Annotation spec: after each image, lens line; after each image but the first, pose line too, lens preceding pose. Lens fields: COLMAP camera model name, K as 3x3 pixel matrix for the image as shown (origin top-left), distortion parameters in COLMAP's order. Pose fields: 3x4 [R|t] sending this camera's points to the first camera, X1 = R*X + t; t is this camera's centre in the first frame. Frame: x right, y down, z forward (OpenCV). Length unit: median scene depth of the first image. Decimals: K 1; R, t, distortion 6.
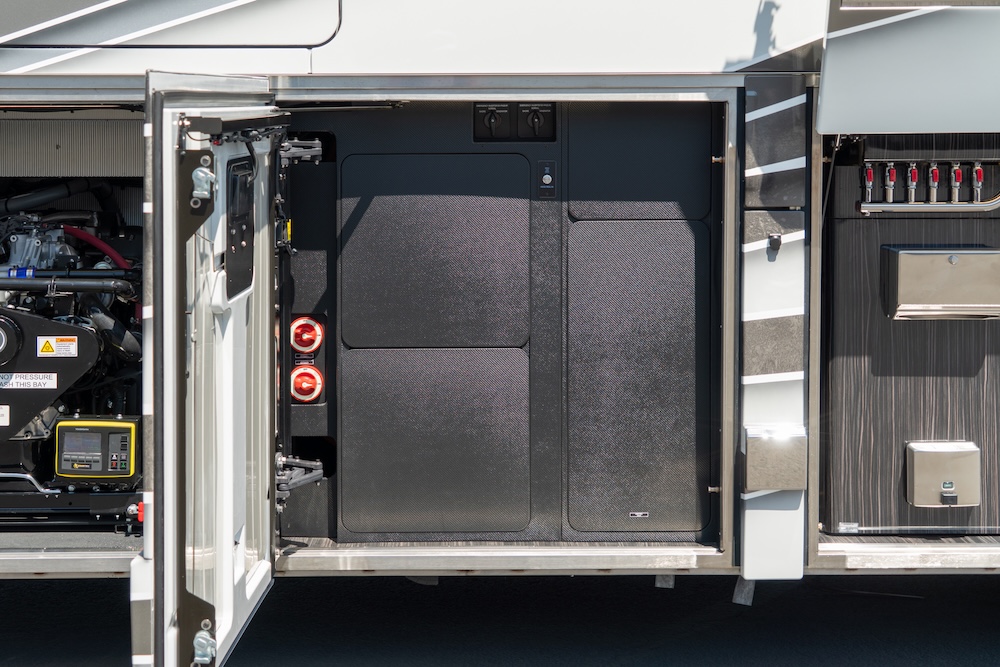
lens RADIAL K [[2218.8, 0, 503.3], [0, 2218.8, 361.1], [0, 0, 1]] dist [0.096248, 0.000000]
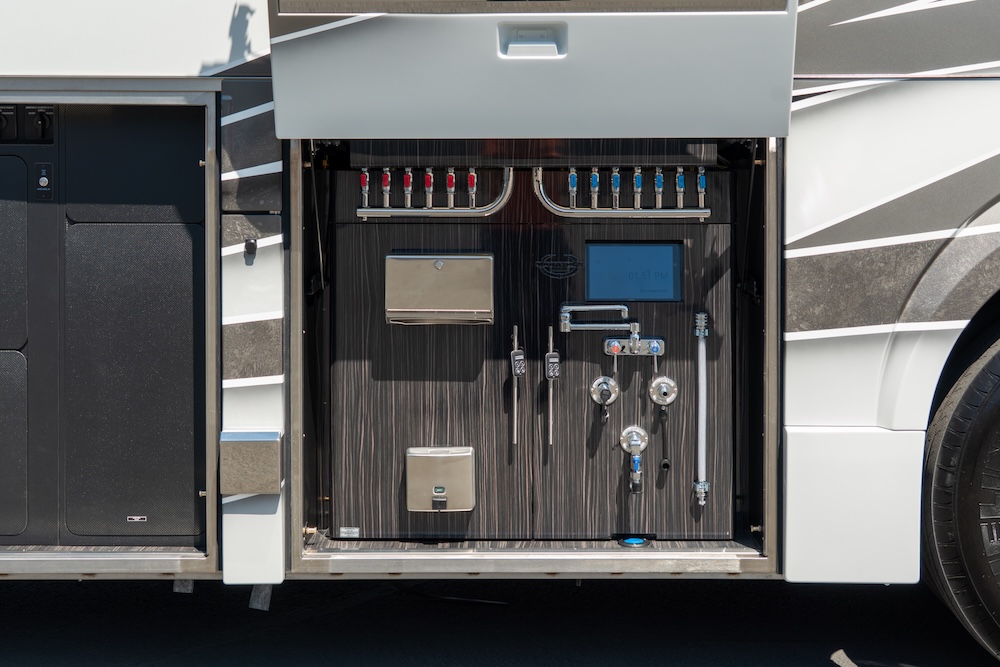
lens RADIAL K [[2218.8, 0, 504.6], [0, 2218.8, 322.6], [0, 0, 1]] dist [0.096248, 0.000000]
pose [[0.999977, 0.005134, -0.004430, 0.235063], [-0.005216, 0.999814, -0.018559, -0.001120], [0.004334, 0.018582, 0.999818, 0.001490]]
